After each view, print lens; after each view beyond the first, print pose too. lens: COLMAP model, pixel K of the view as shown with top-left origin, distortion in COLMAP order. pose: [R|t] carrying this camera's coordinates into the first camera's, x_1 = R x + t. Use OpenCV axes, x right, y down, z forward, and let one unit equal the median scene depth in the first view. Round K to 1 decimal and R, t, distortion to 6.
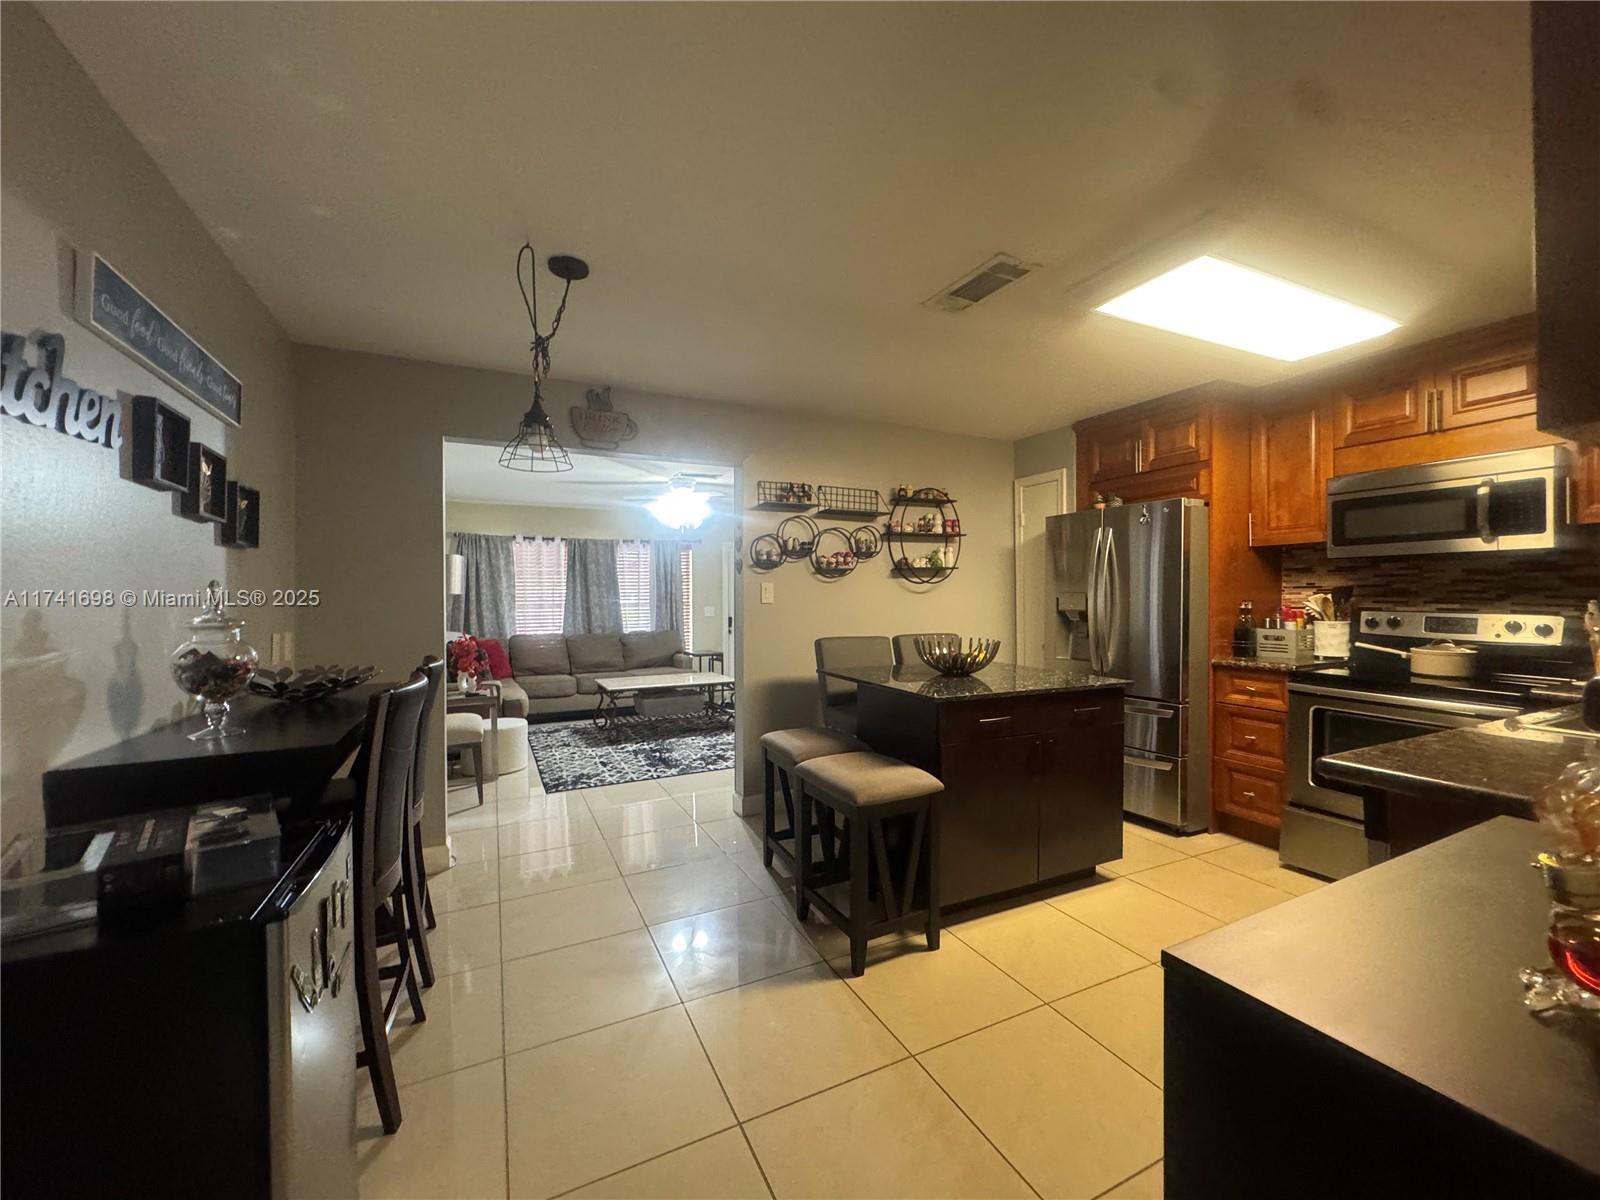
lens RADIAL K [[638.1, 0, 797.7], [0, 638.1, 599.1], [0, 0, 1]] dist [-0.003163, 0.000553]
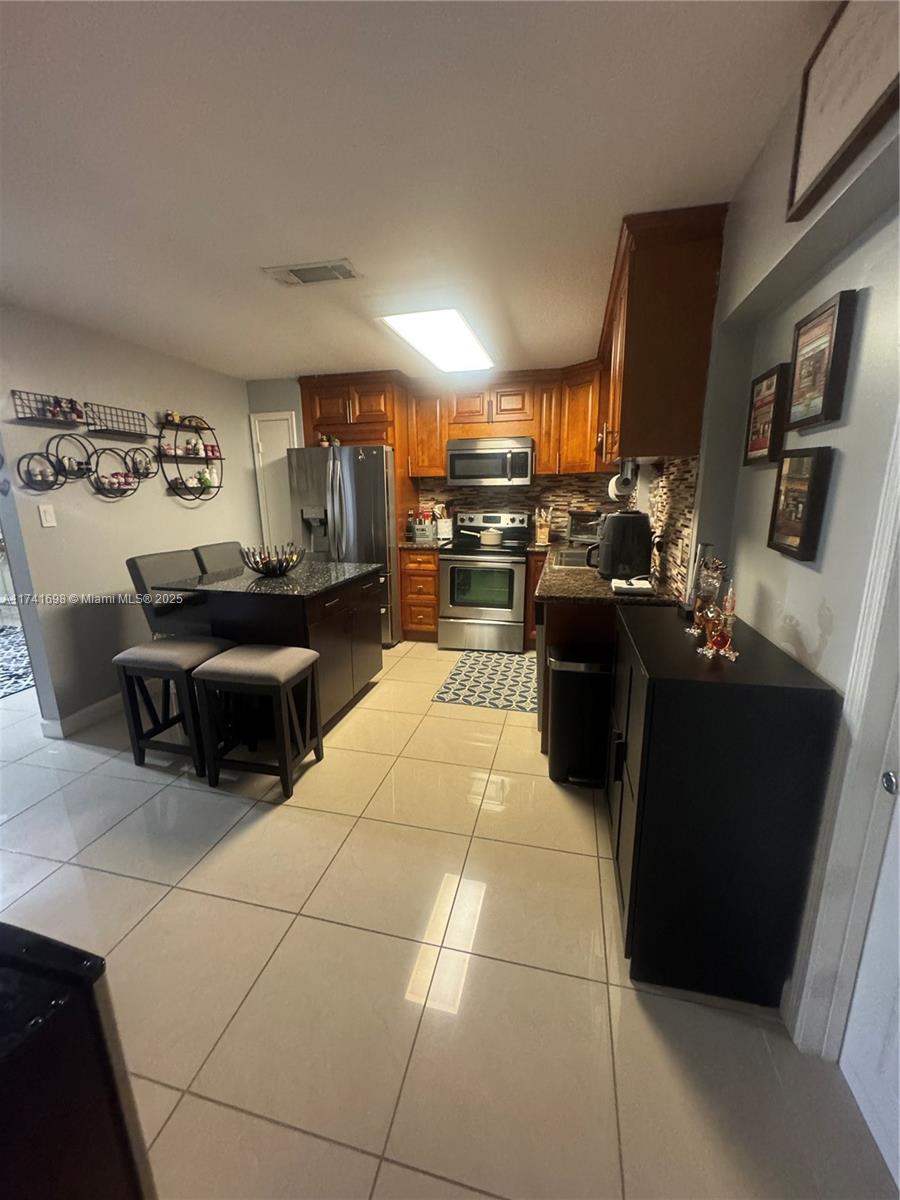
lens RADIAL K [[478.6, 0, 451.7], [0, 478.6, 600.9], [0, 0, 1]] dist [-0.003163, 0.000553]
pose [[0.633740, -0.177476, 0.752912, -0.216289], [0.011528, 0.975383, 0.220214, -0.034448], [-0.773460, -0.130879, 0.620185, 0.063952]]
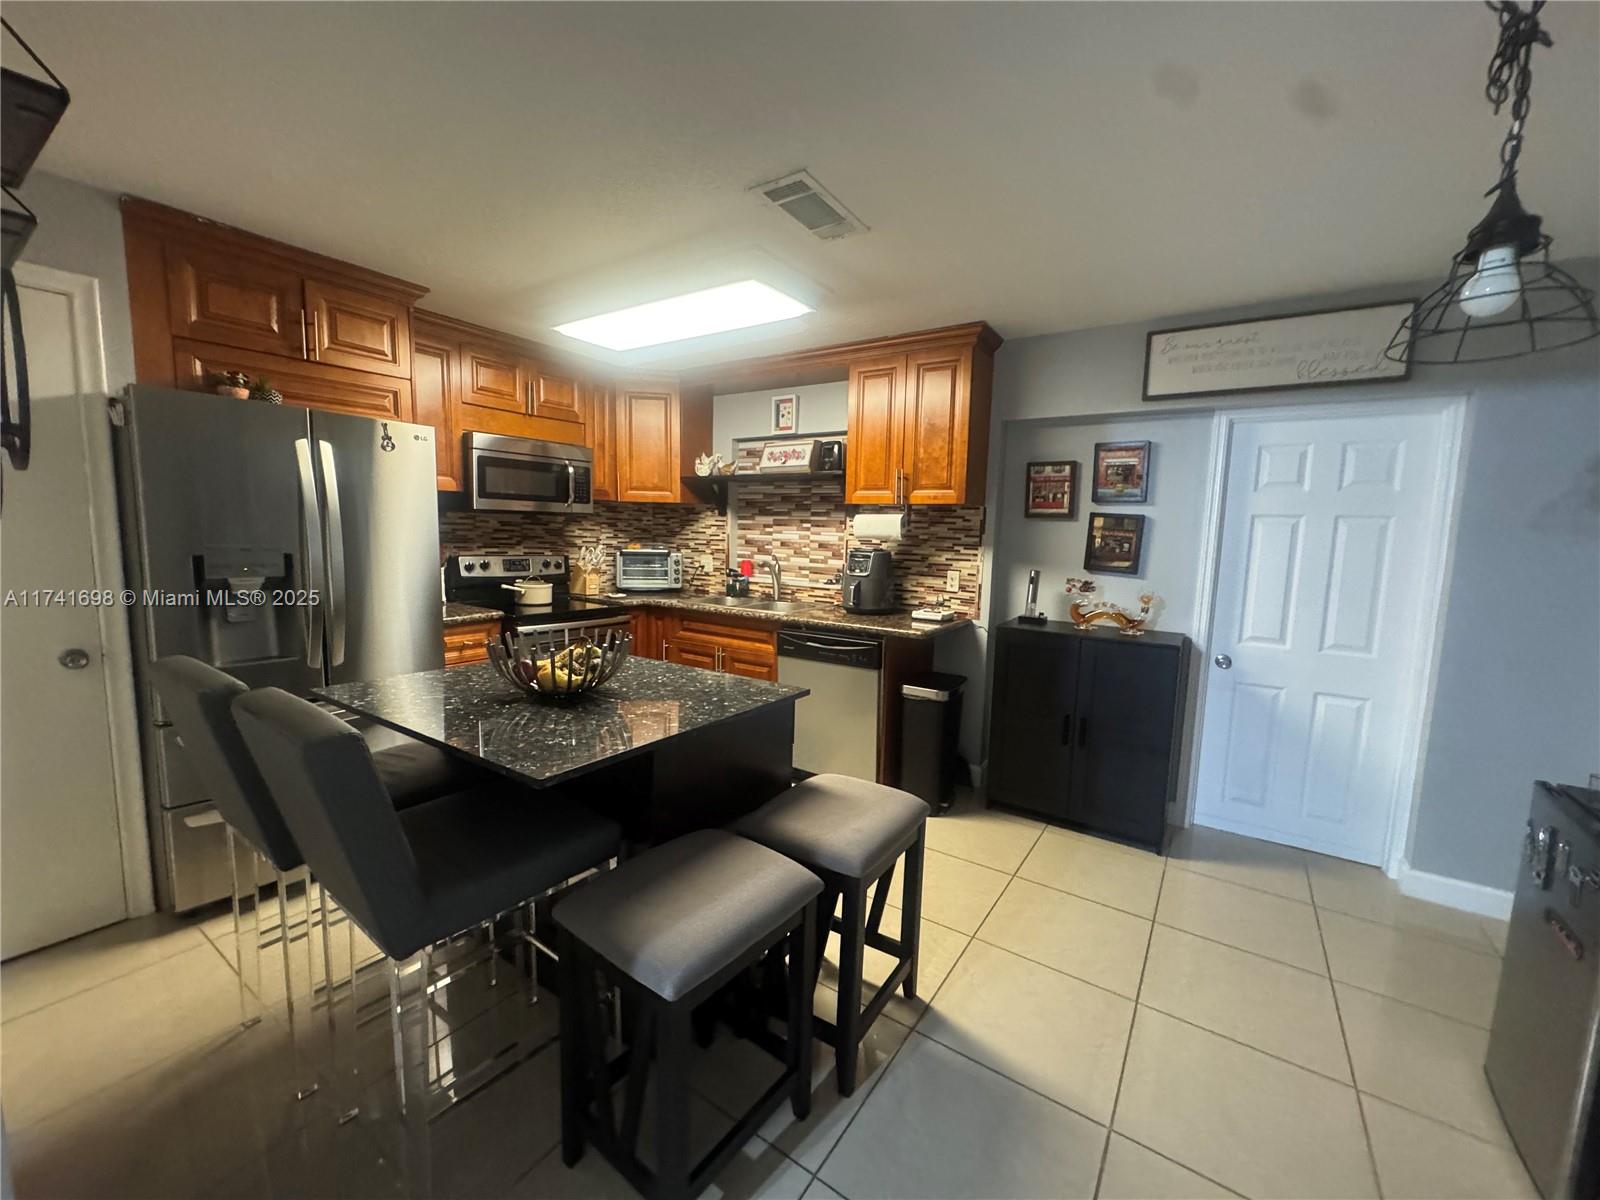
lens RADIAL K [[638.1, 0, 798.5], [0, 638.1, 599.5], [0, 0, 1]] dist [-0.003163, 0.000553]
pose [[-0.502134, -0.106197, 0.858245, -0.292897], [-0.022029, 0.993680, 0.110067, -0.033704], [-0.864509, 0.036362, -0.501300, 0.849465]]
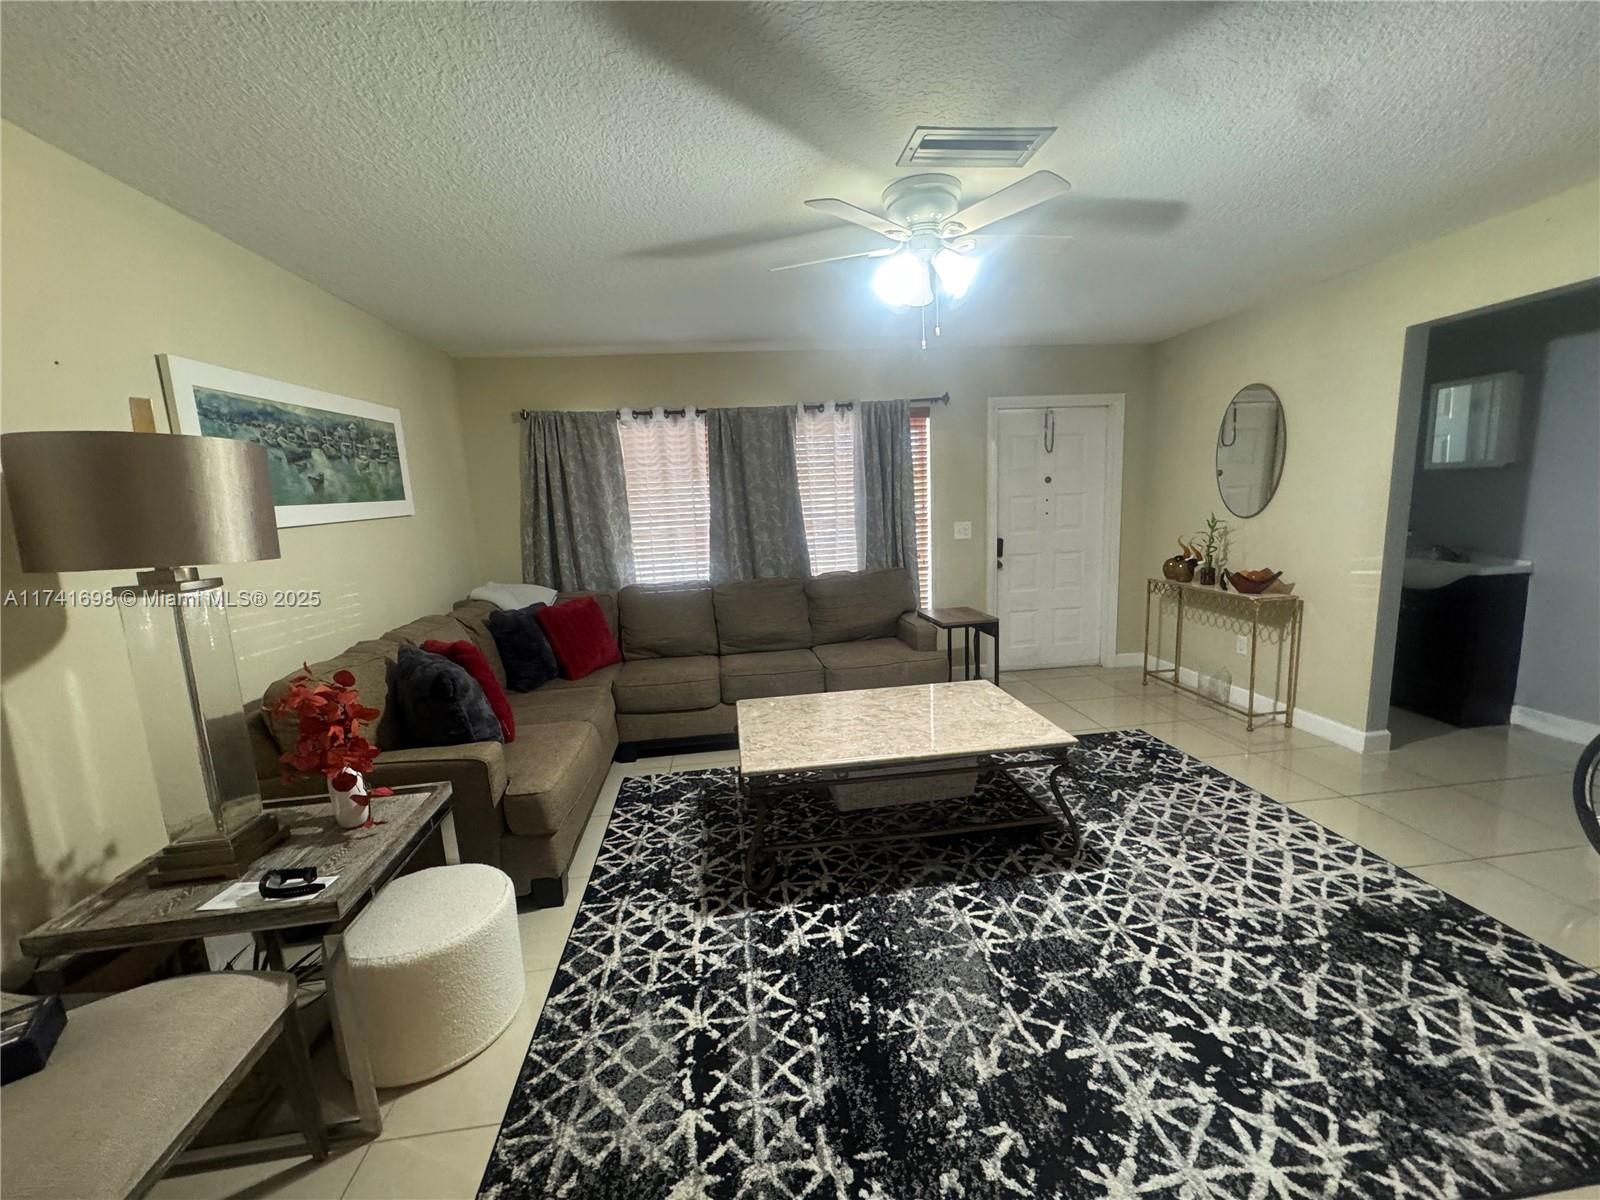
lens RADIAL K [[638.1, 0, 798.9], [0, 638.1, 597.0], [0, 0, 1]] dist [-0.003163, 0.000553]
pose [[0.943048, 0.014928, -0.332321, -0.189913], [0.040348, 0.986484, 0.158810, -0.036206], [0.330200, -0.163174, 0.929700, 0.937202]]
